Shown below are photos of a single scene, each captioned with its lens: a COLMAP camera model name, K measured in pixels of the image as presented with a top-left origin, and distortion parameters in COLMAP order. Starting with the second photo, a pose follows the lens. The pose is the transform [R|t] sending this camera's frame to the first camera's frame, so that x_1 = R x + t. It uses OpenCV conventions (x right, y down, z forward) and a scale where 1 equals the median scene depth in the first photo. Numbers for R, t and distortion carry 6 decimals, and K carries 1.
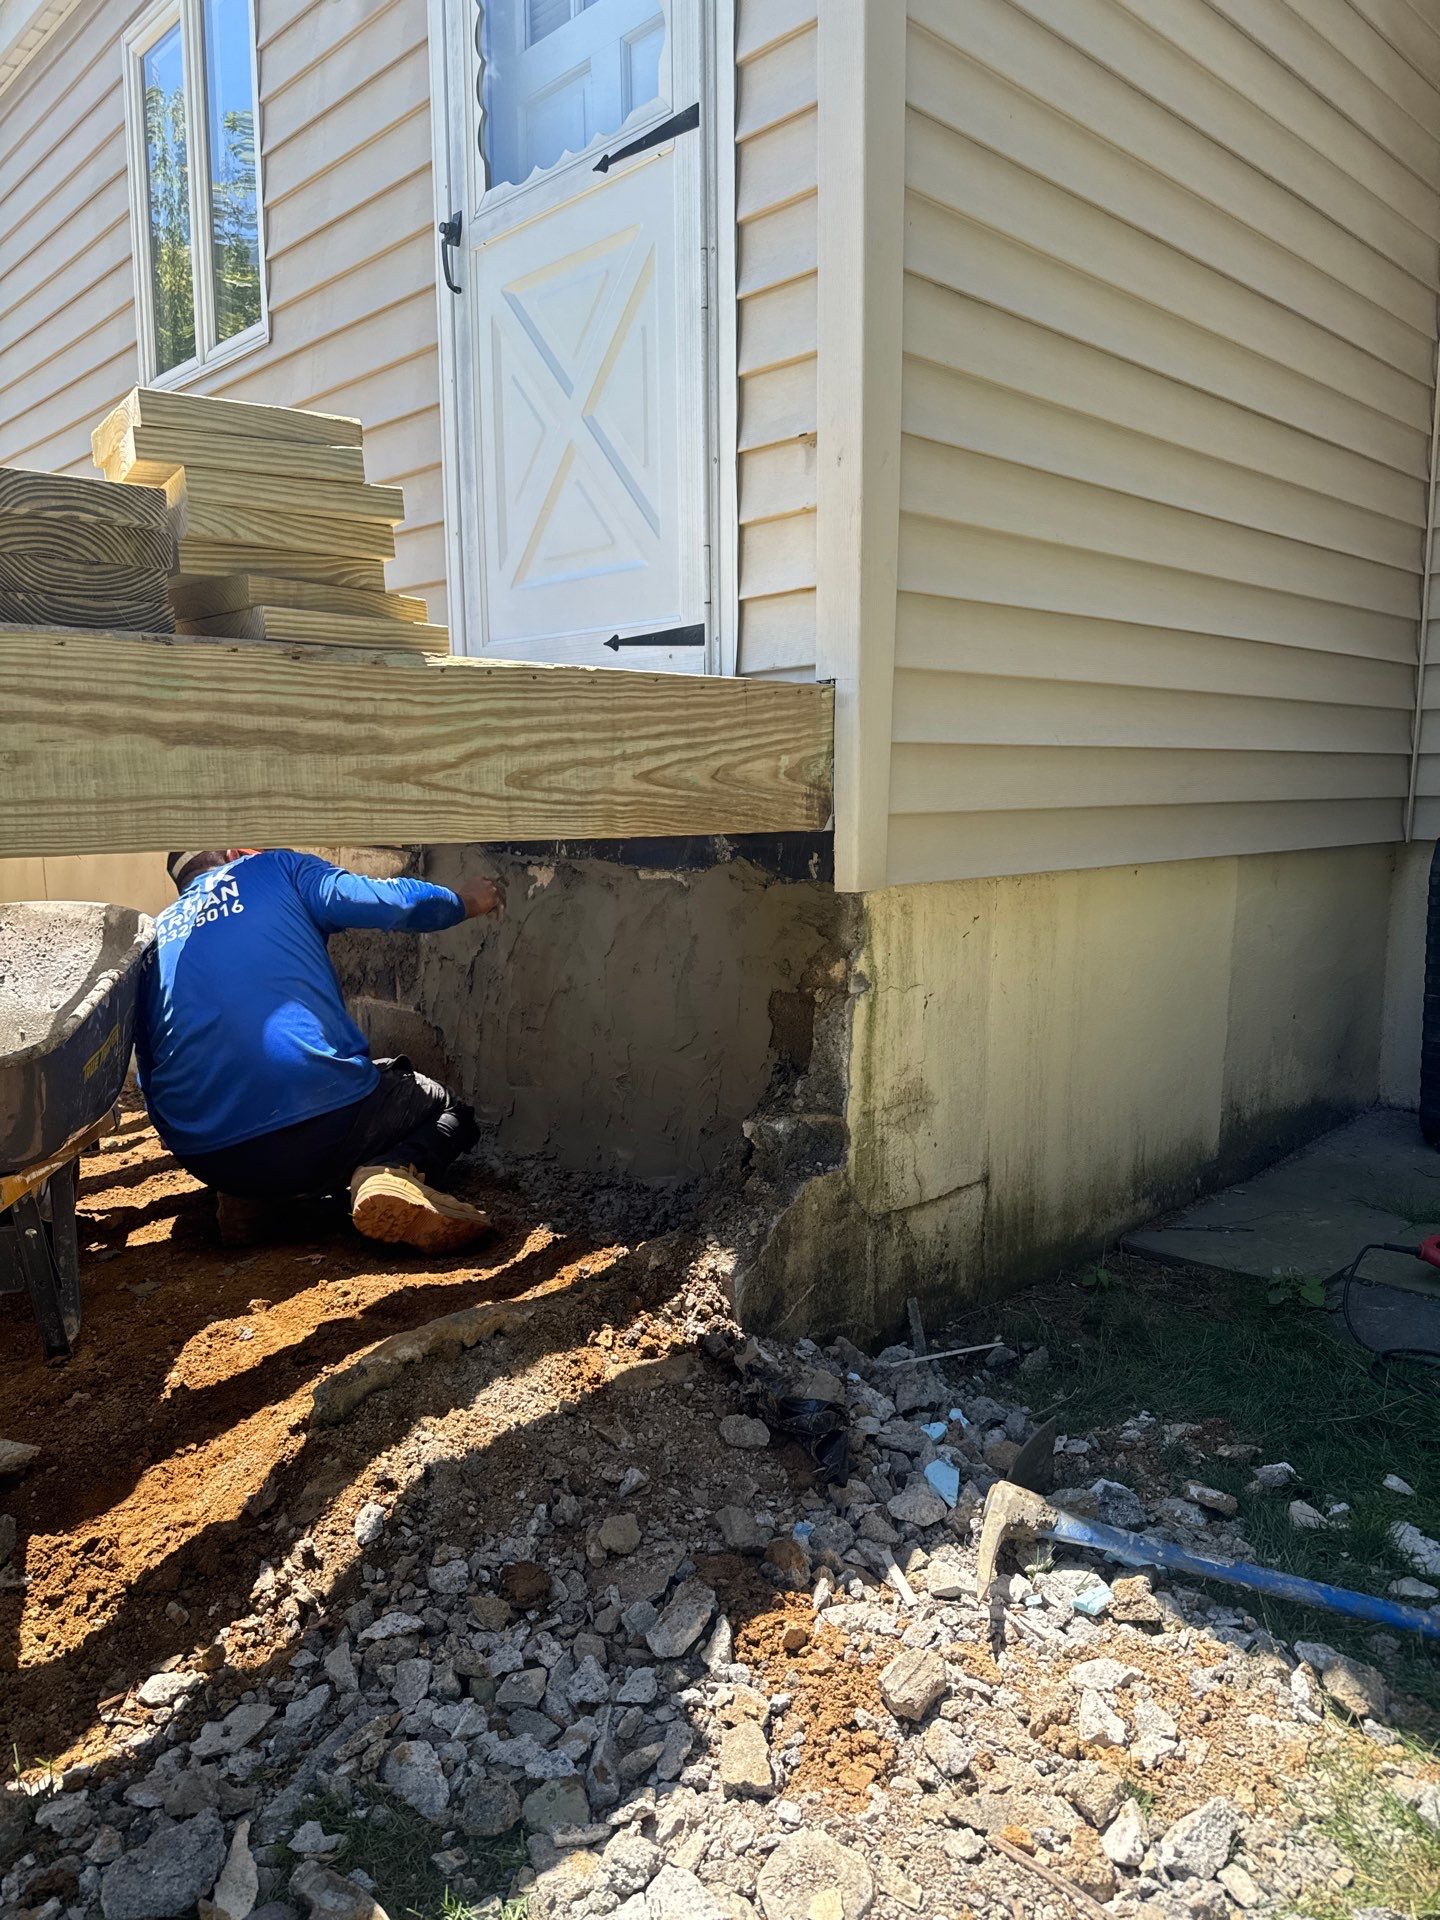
lens RADIAL K [[1347.0, 0, 724.7], [0, 1347.0, 984.8], [0, 0, 1]] dist [0.034549, -0.042068]
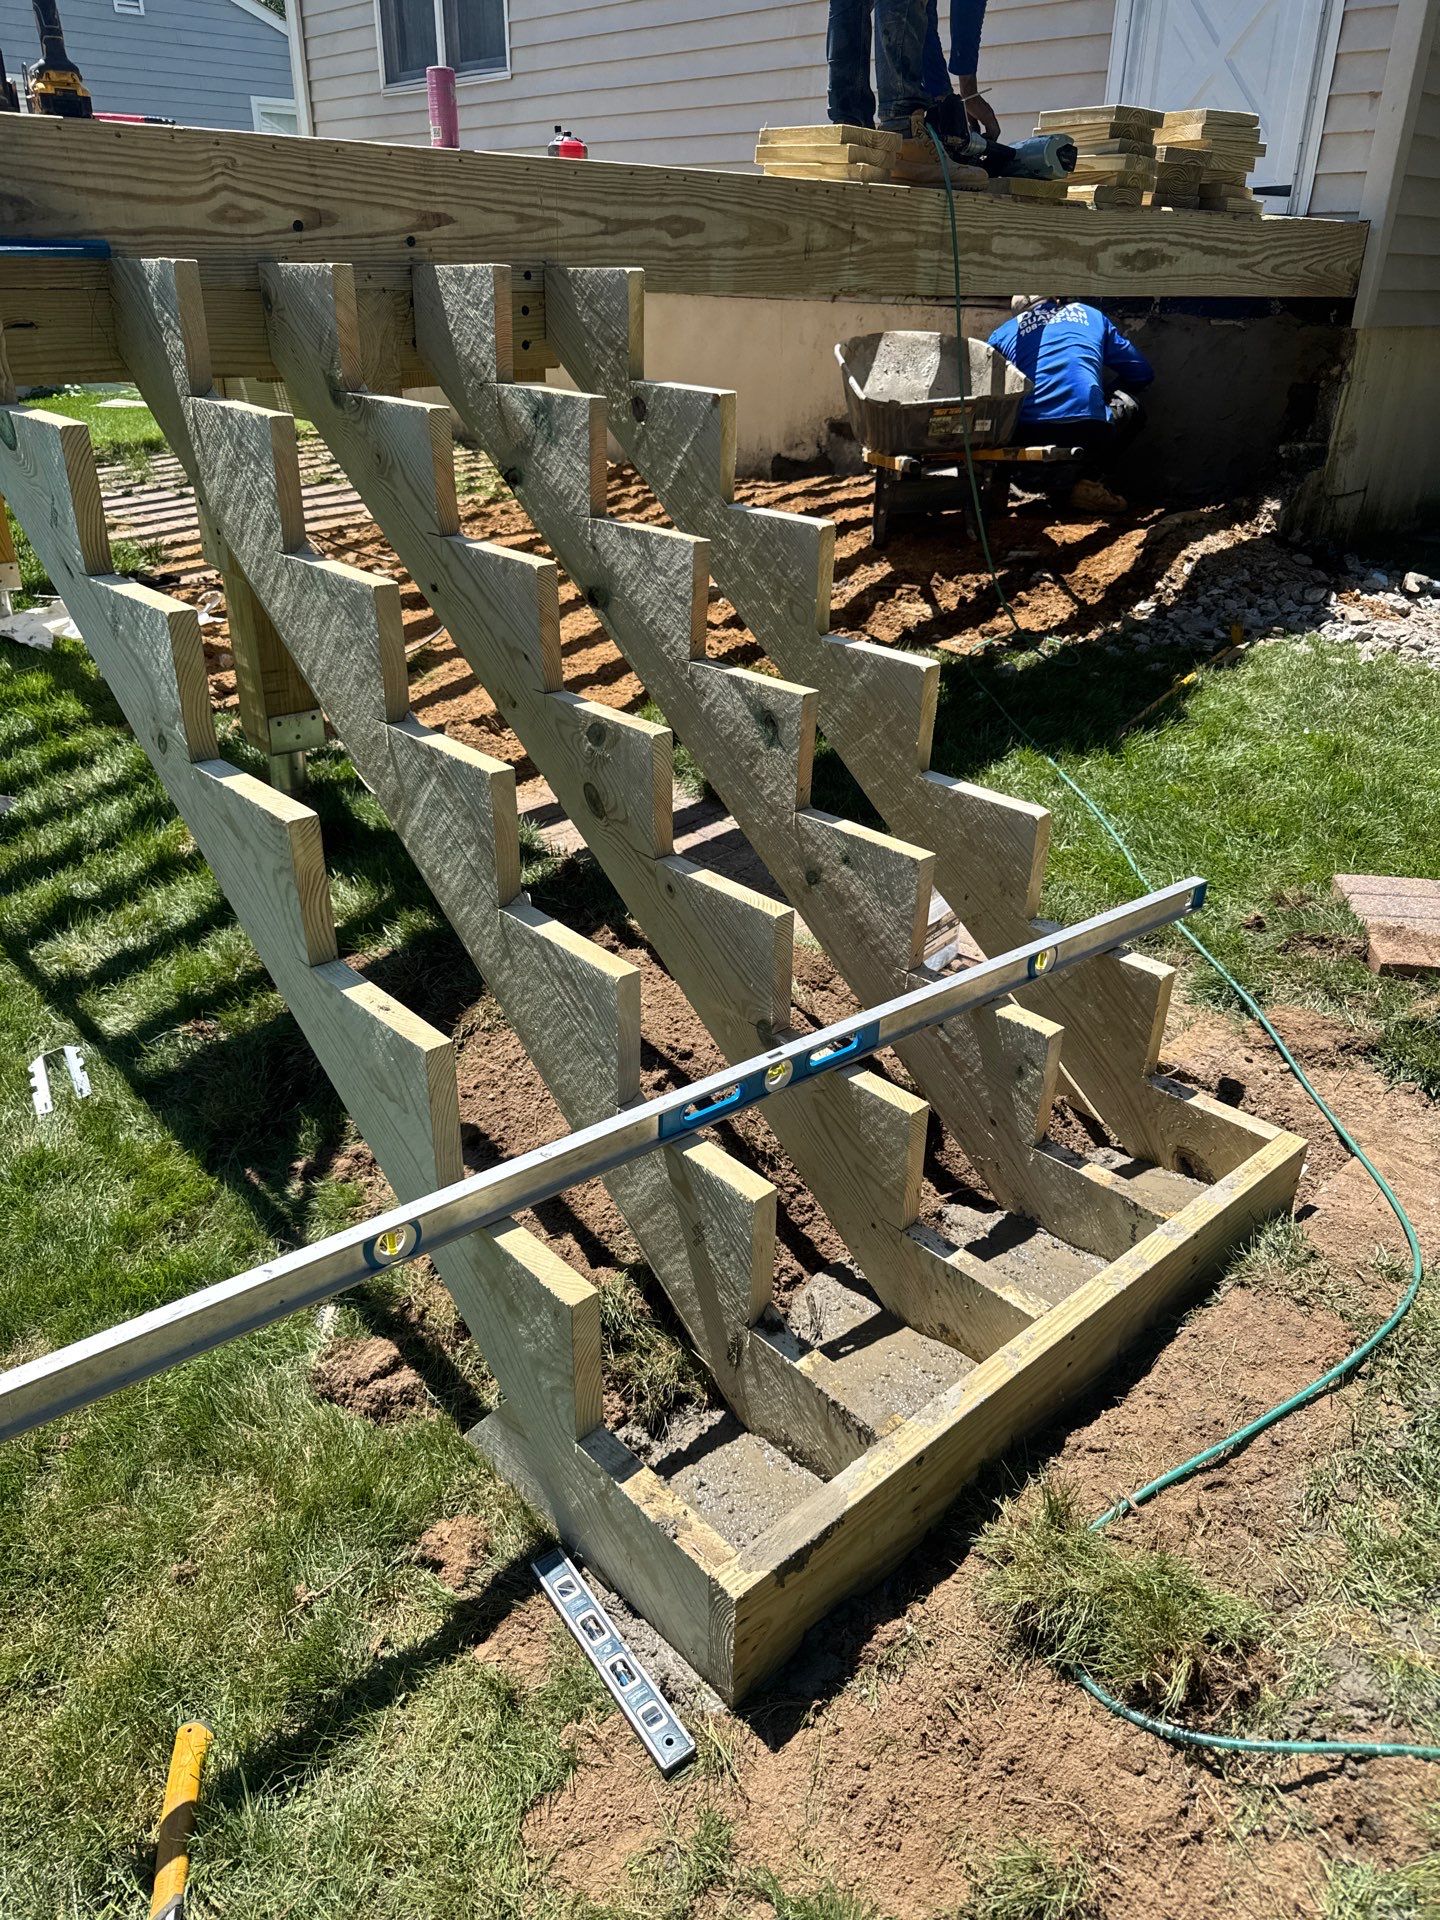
lens RADIAL K [[1330.8, 0, 720.0], [0, 1330.8, 960.0], [0, 0, 1]] dist [0.001300, -0.019876]
pose [[0.999082, 0.032059, -0.028408, -0.815404], [-0.021101, 0.945508, 0.324916, 0.213716], [0.037276, -0.324018, 0.945316, -1.348343]]
